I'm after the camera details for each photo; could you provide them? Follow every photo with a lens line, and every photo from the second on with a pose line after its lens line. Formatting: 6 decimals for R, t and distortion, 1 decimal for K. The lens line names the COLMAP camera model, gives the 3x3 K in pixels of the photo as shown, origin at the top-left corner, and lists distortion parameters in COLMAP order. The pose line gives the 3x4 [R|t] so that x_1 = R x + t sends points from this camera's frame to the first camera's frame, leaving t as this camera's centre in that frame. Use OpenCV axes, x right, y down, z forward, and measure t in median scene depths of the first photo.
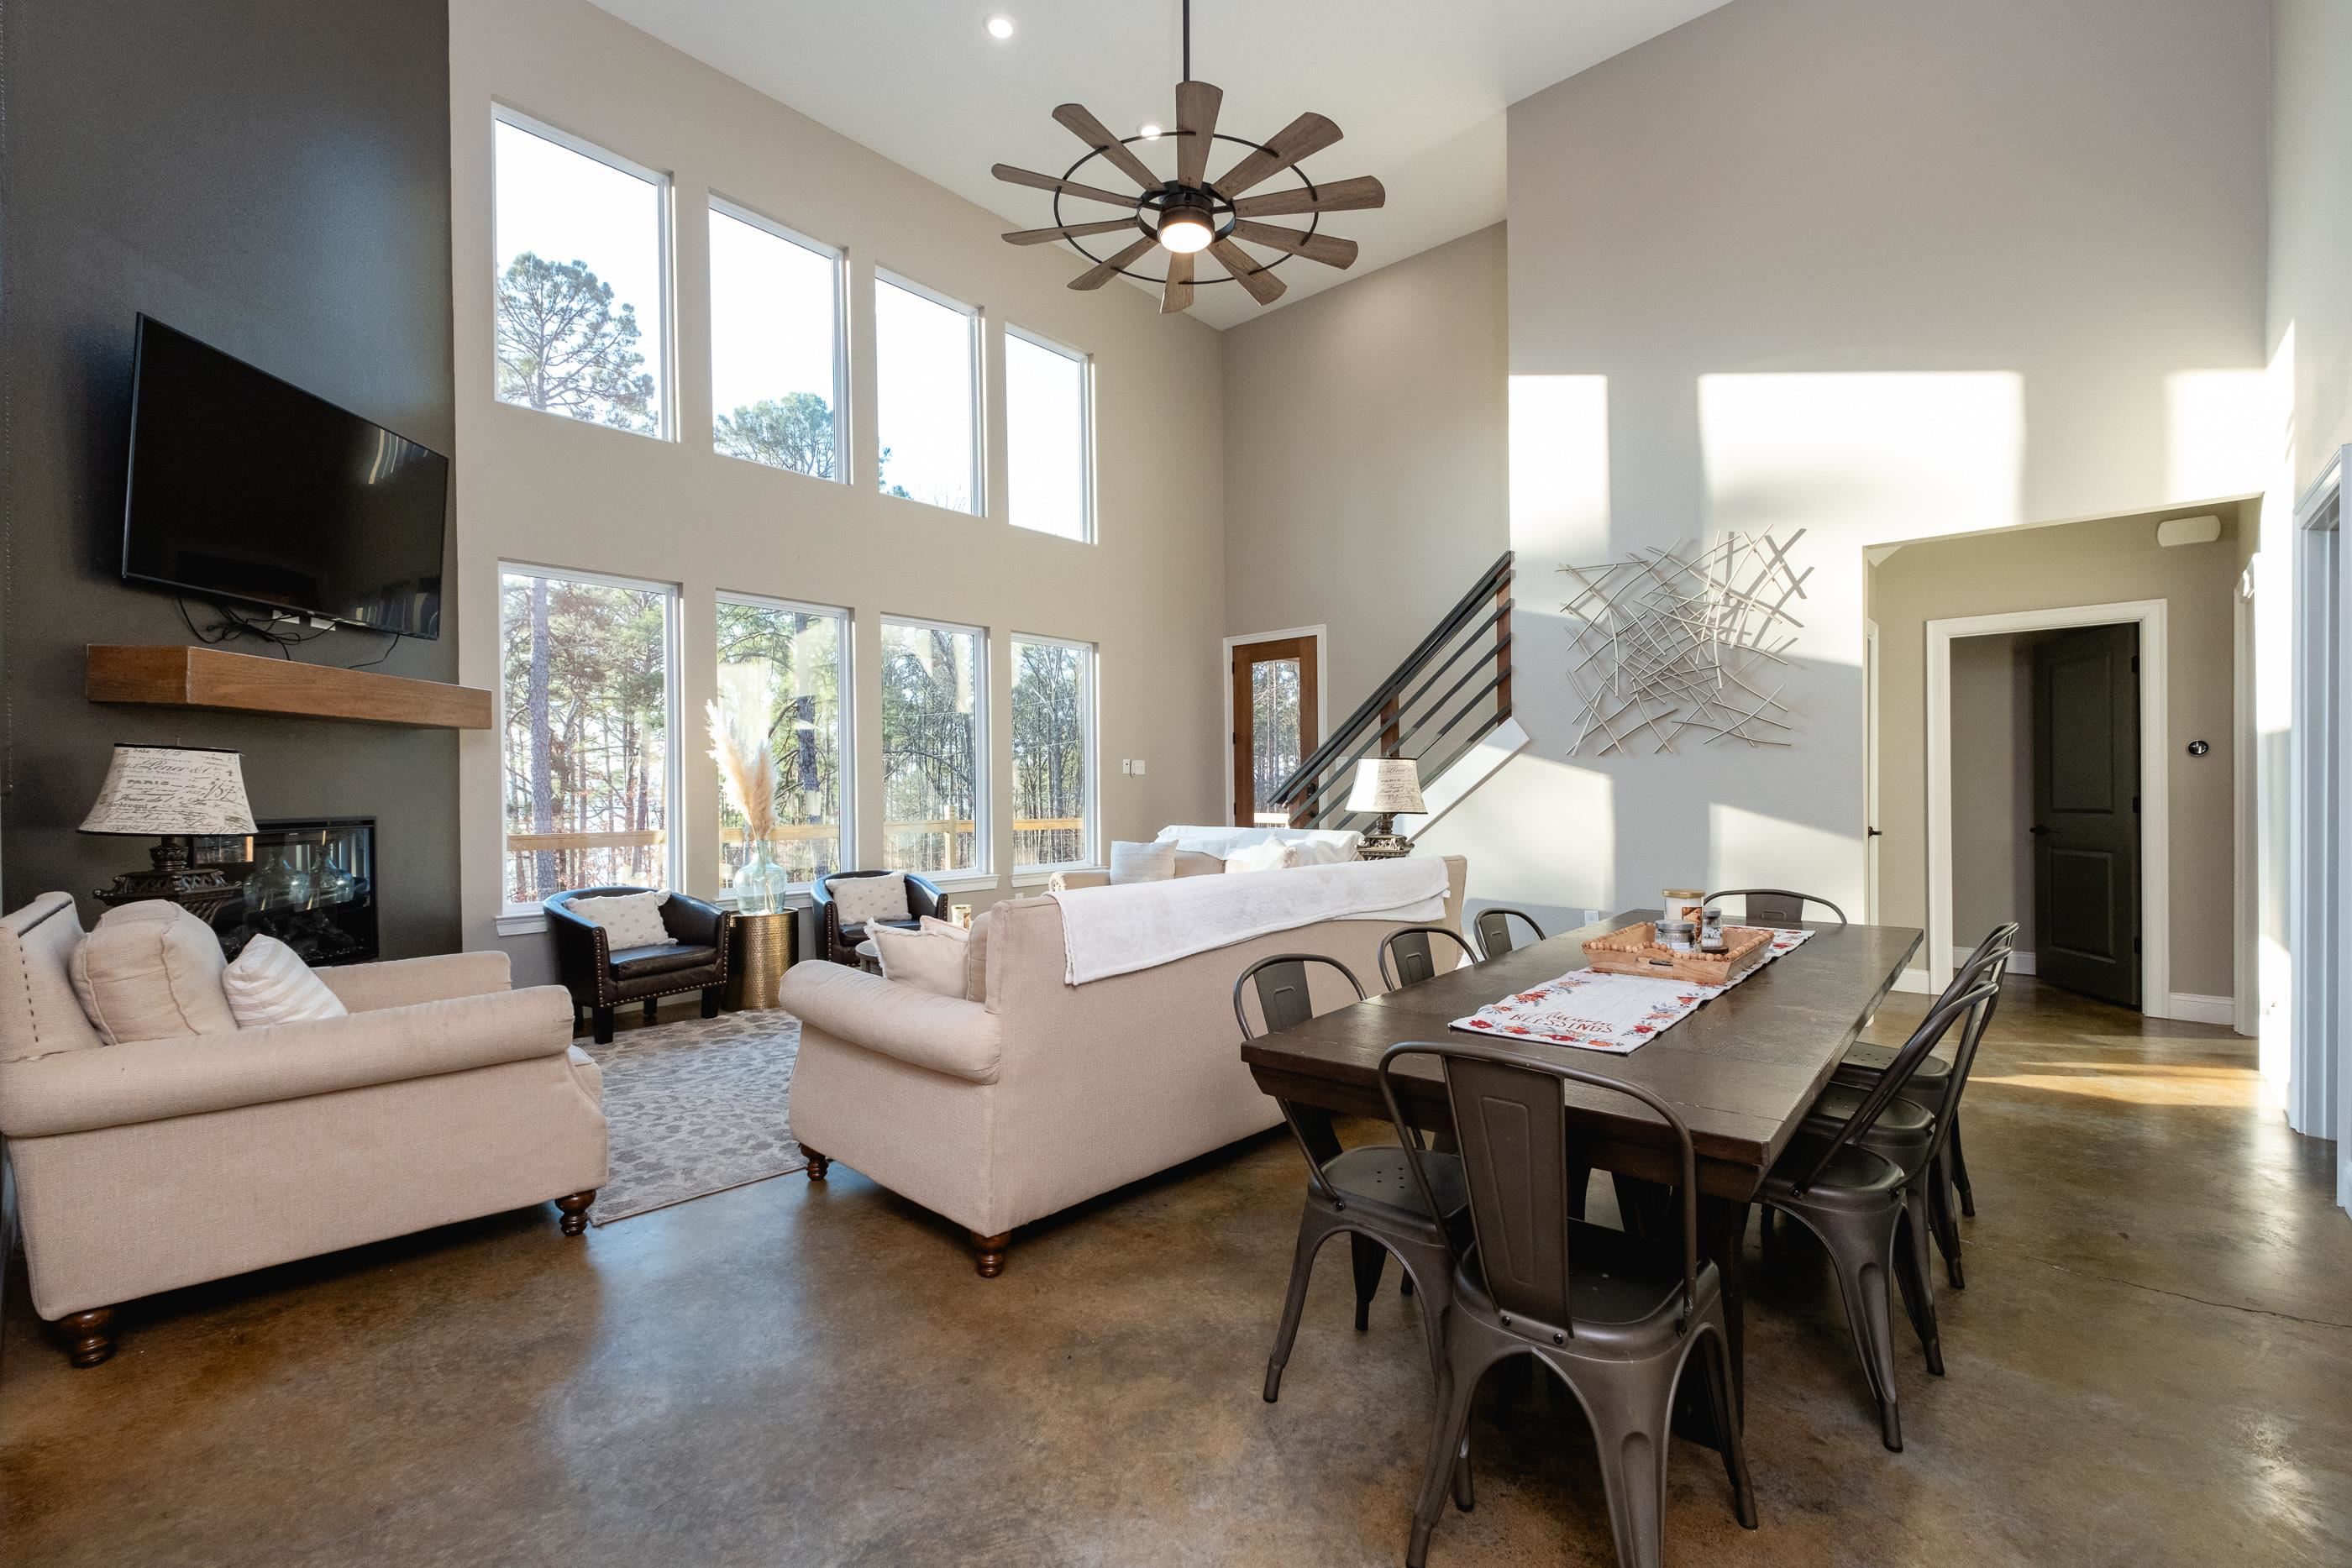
lens RADIAL K [[1004.8, 0, 1181.6], [0, 1004.8, 793.0], [0, 0, 1]] dist [-0.000555, -0.000511]
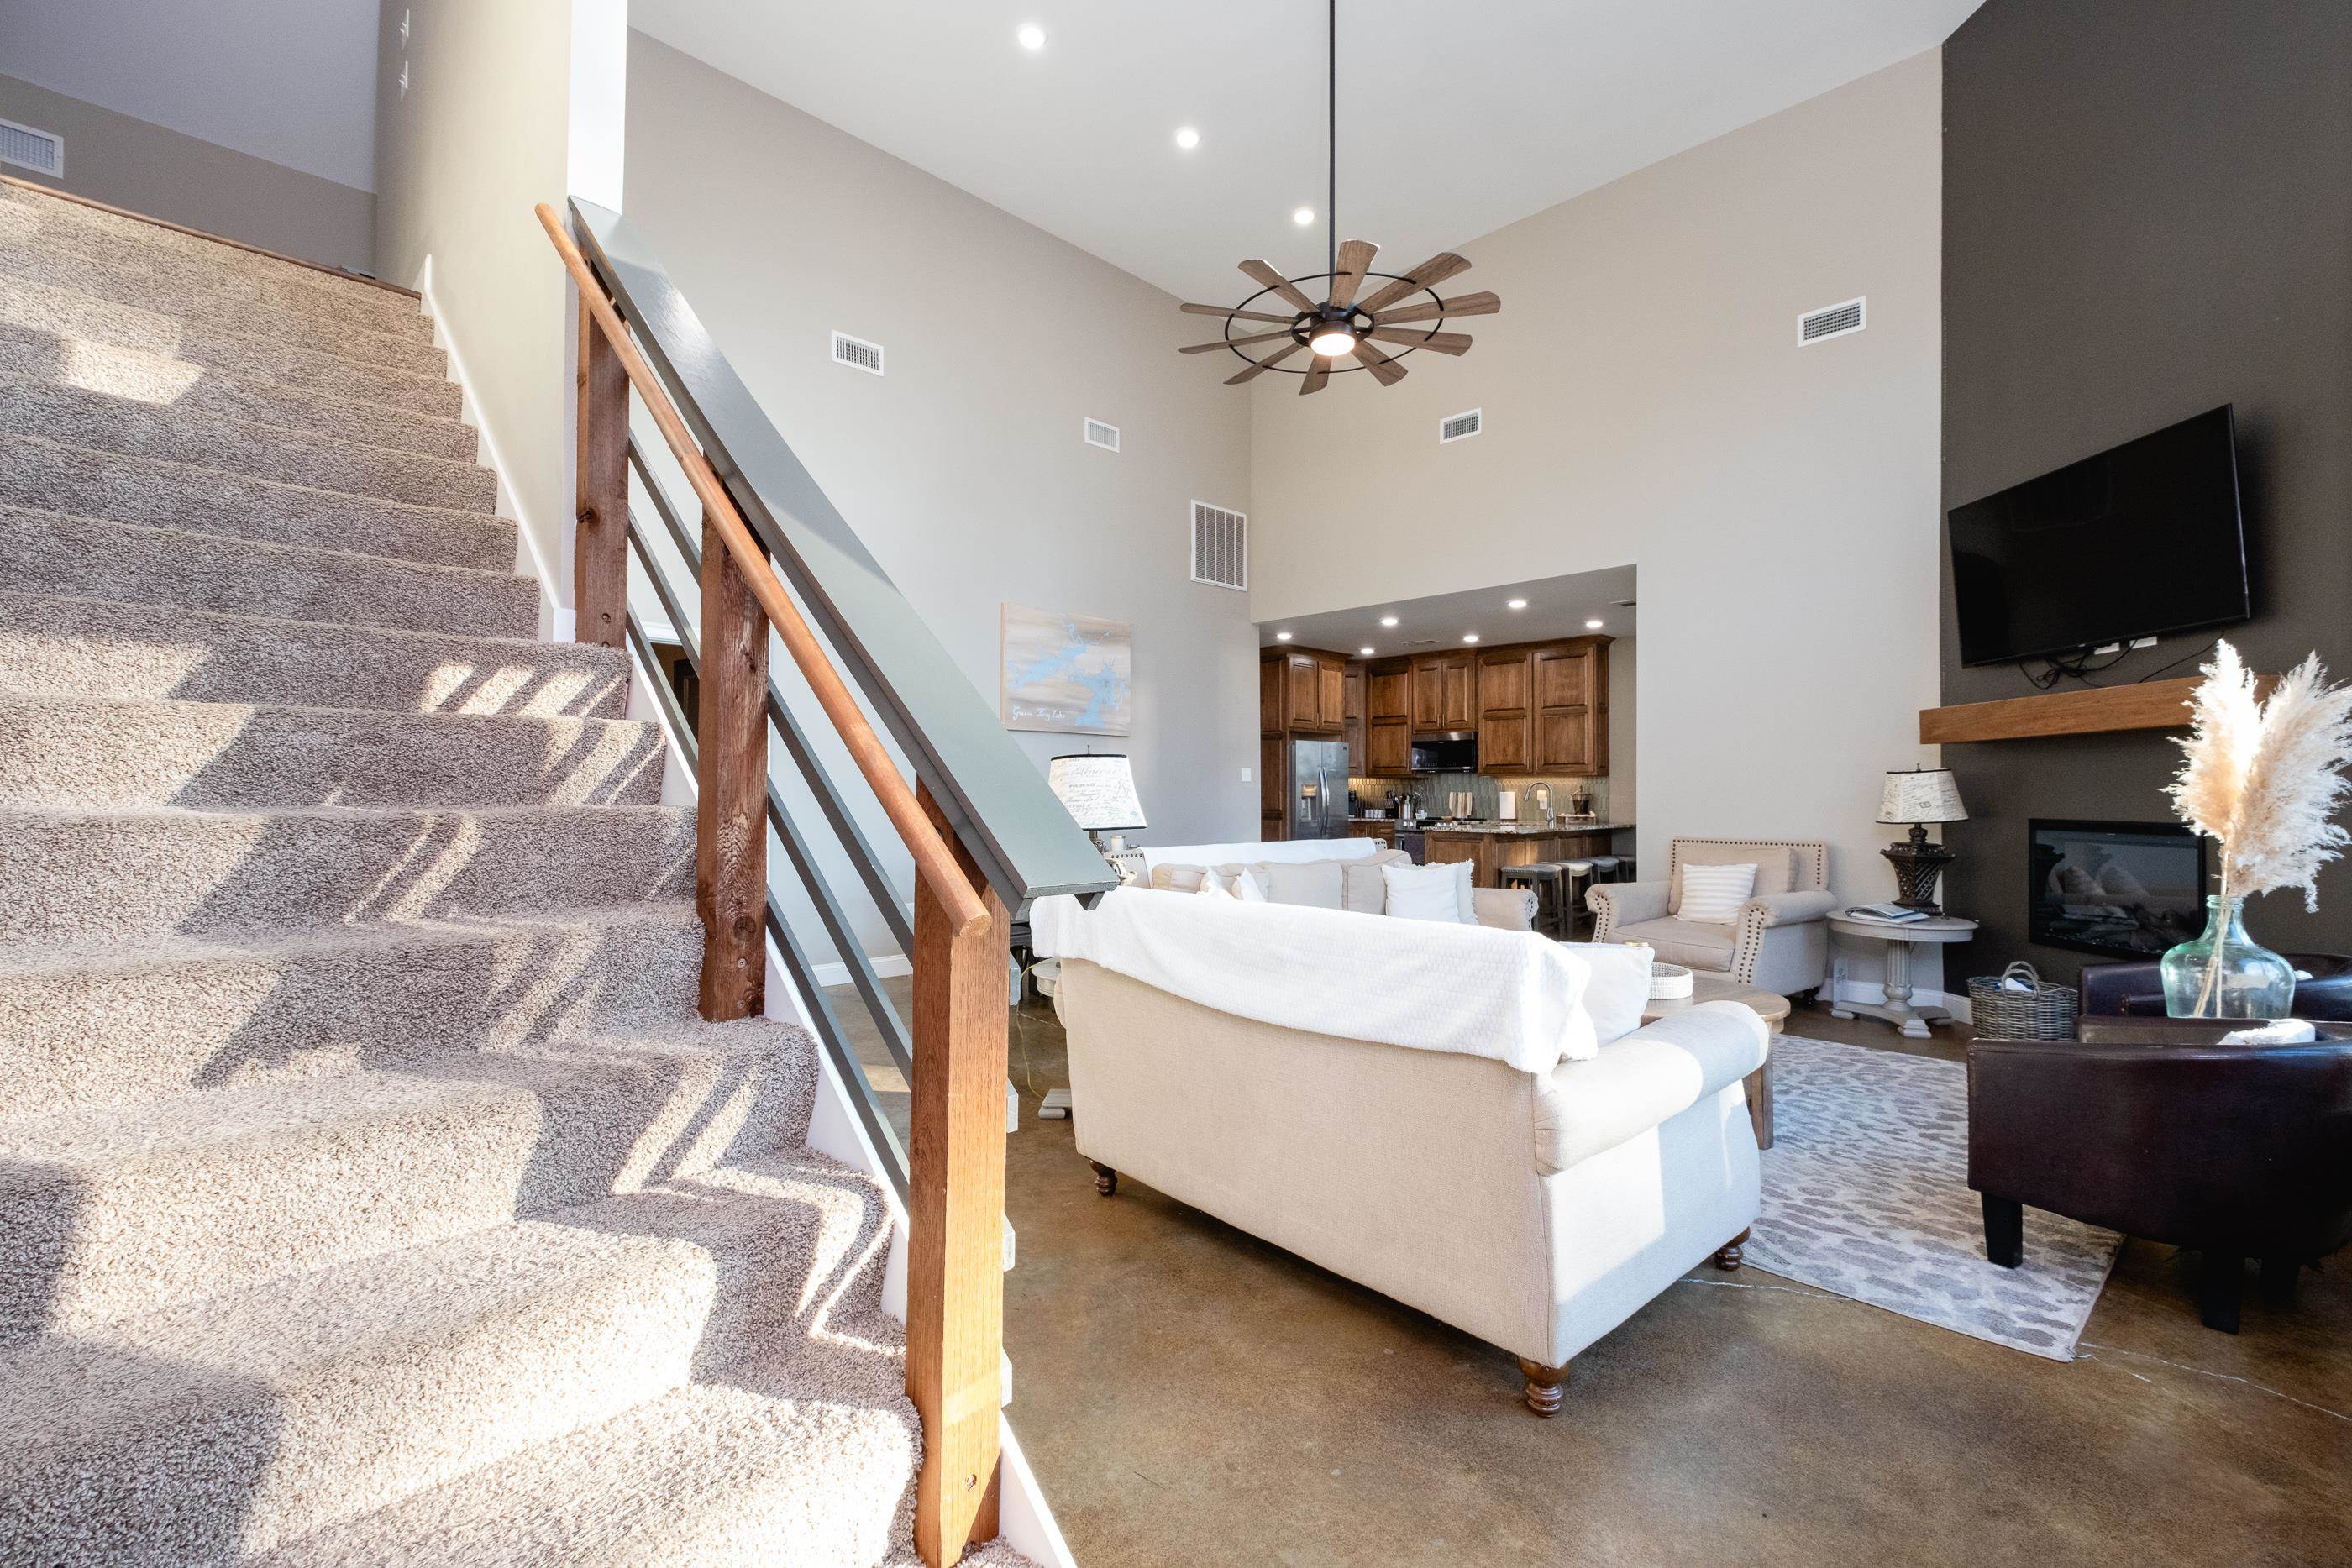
lens RADIAL K [[1006.6, 0, 1181.6], [0, 1006.6, 785.2], [0, 0, 1]] dist [0.001464, -0.001091]
pose [[-0.998376, 0.003008, 0.056880, 0.088417], [0.002775, 0.999987, -0.004179, -0.010238], [-0.056892, -0.004014, -0.998372, 1.646965]]
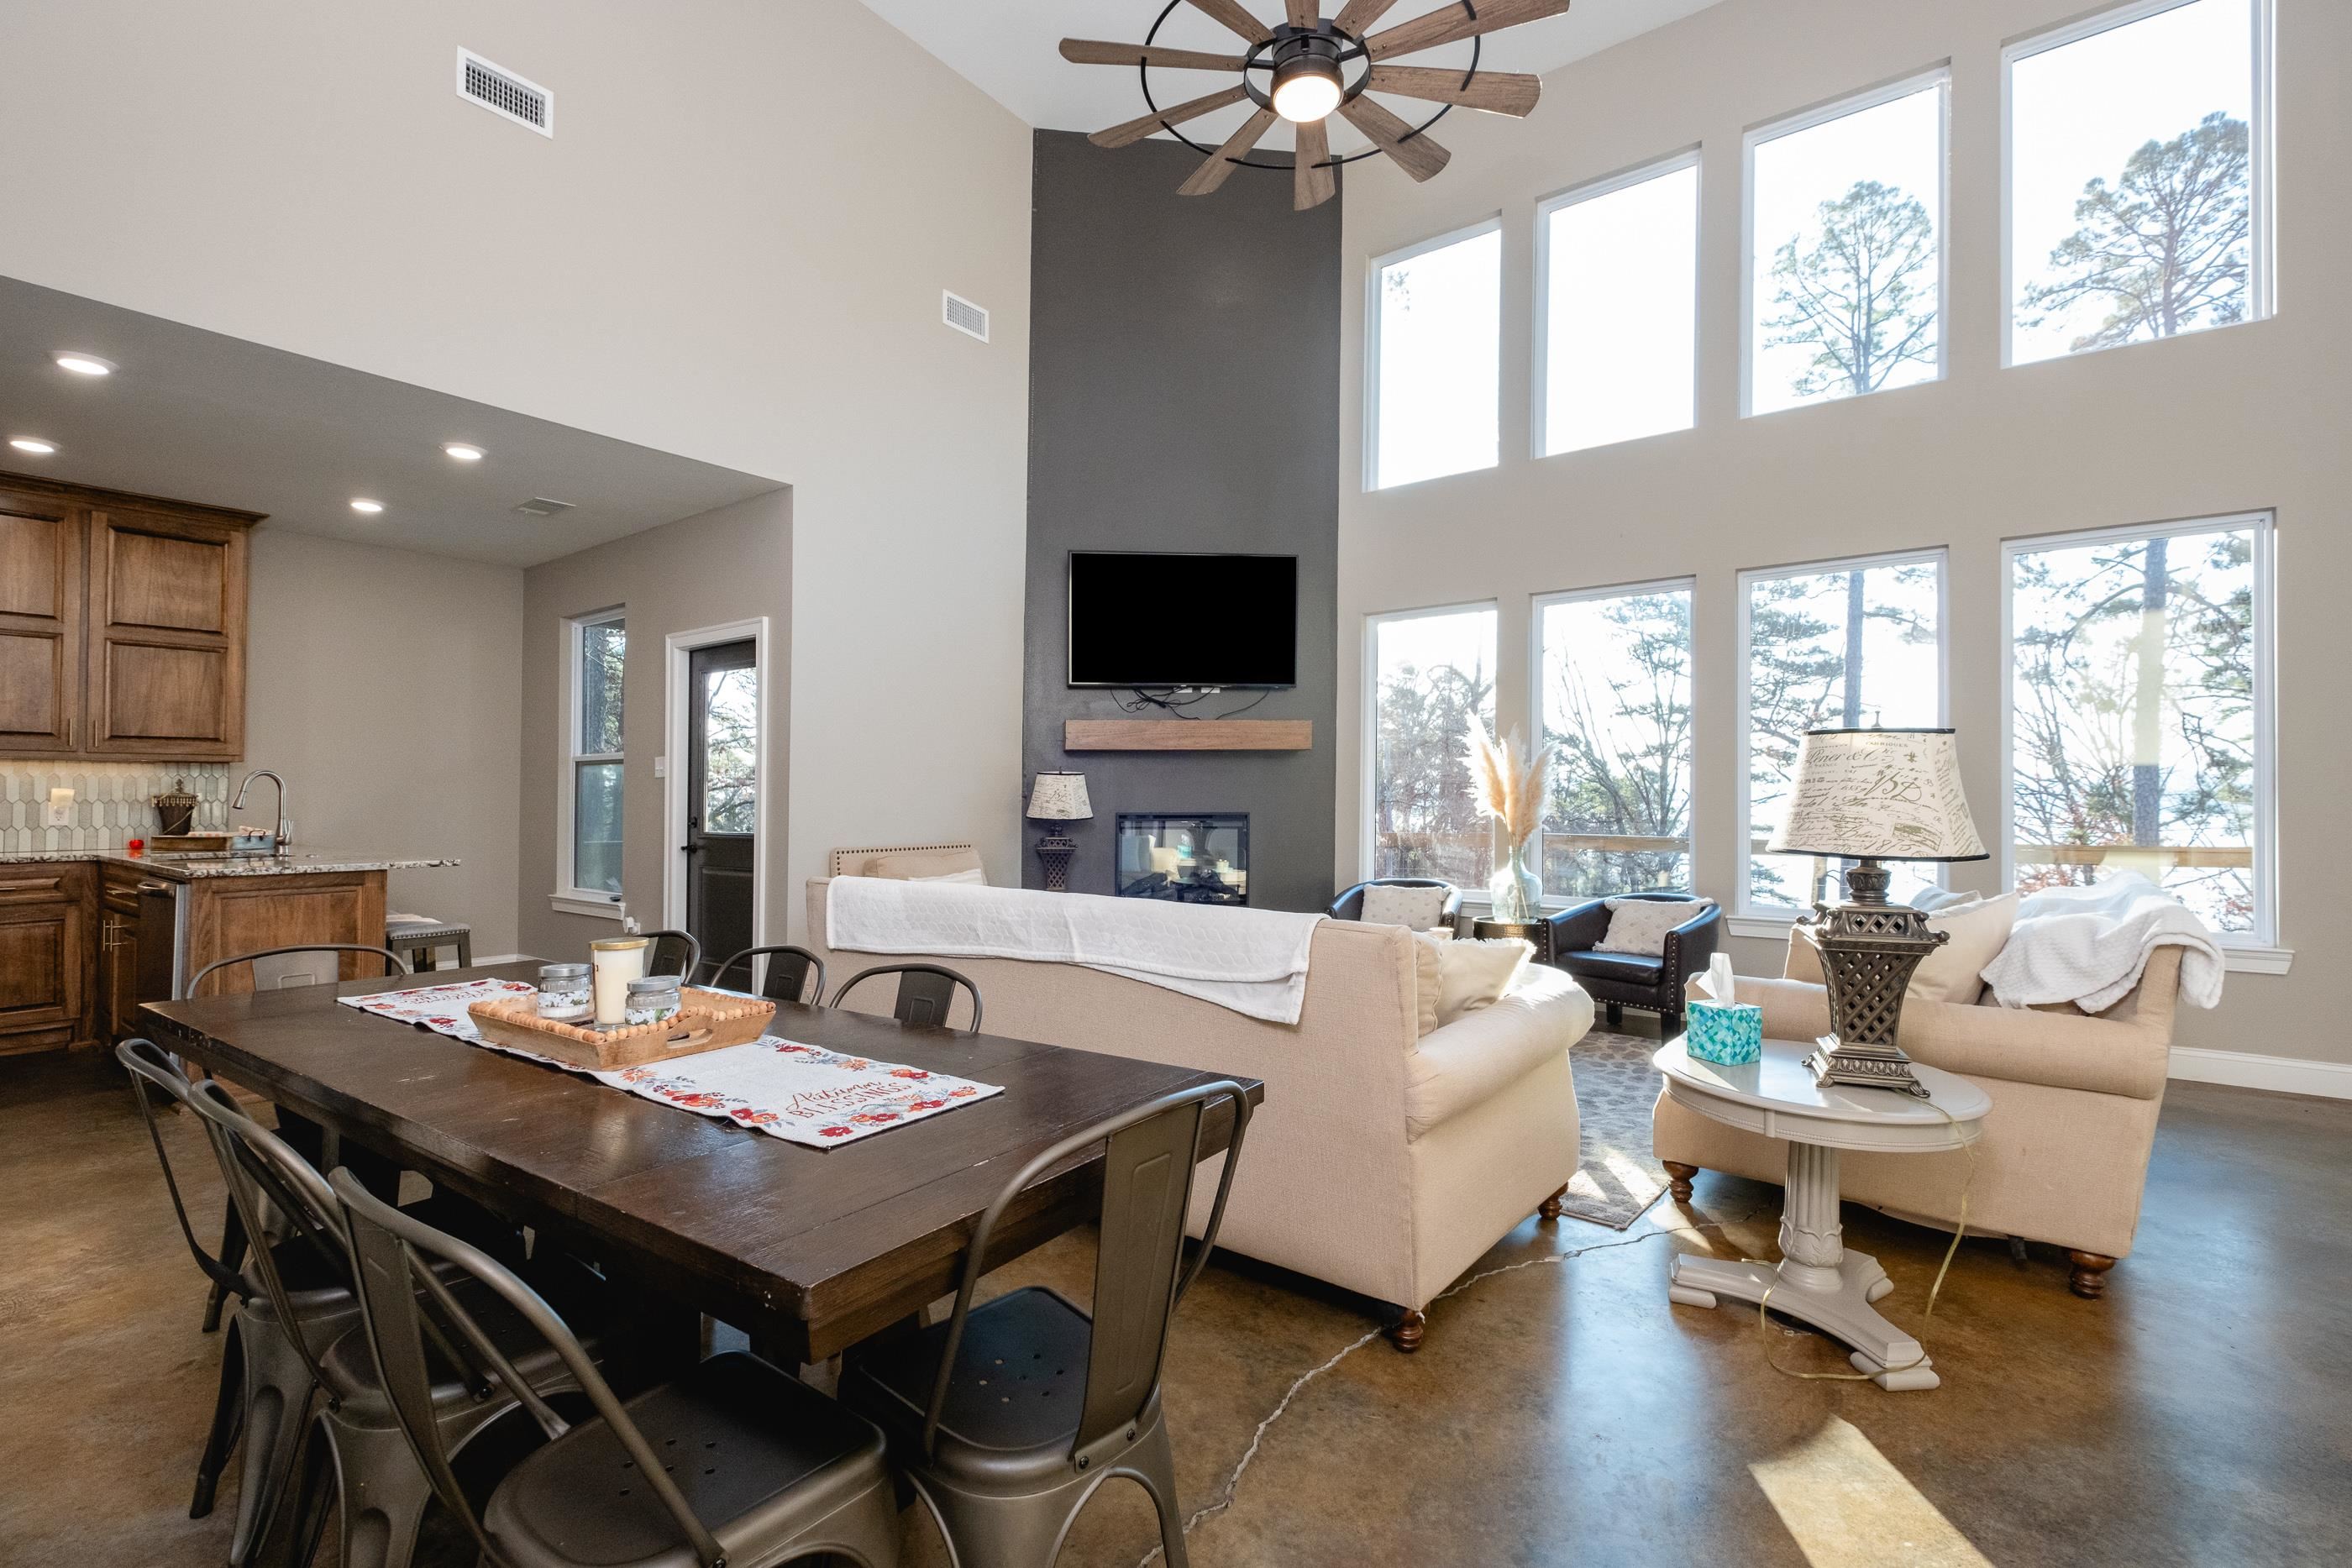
lens RADIAL K [[1048.2, 0, 1180.0], [0, 1048.2, 796.7], [0, 0, 1]] dist [-0.008988, -0.000500]
pose [[0.096738, 0.005736, -0.995293, 0.601155], [-0.003800, 0.999978, 0.005394, -0.006974], [0.995303, 0.003260, 0.096758, 0.611773]]
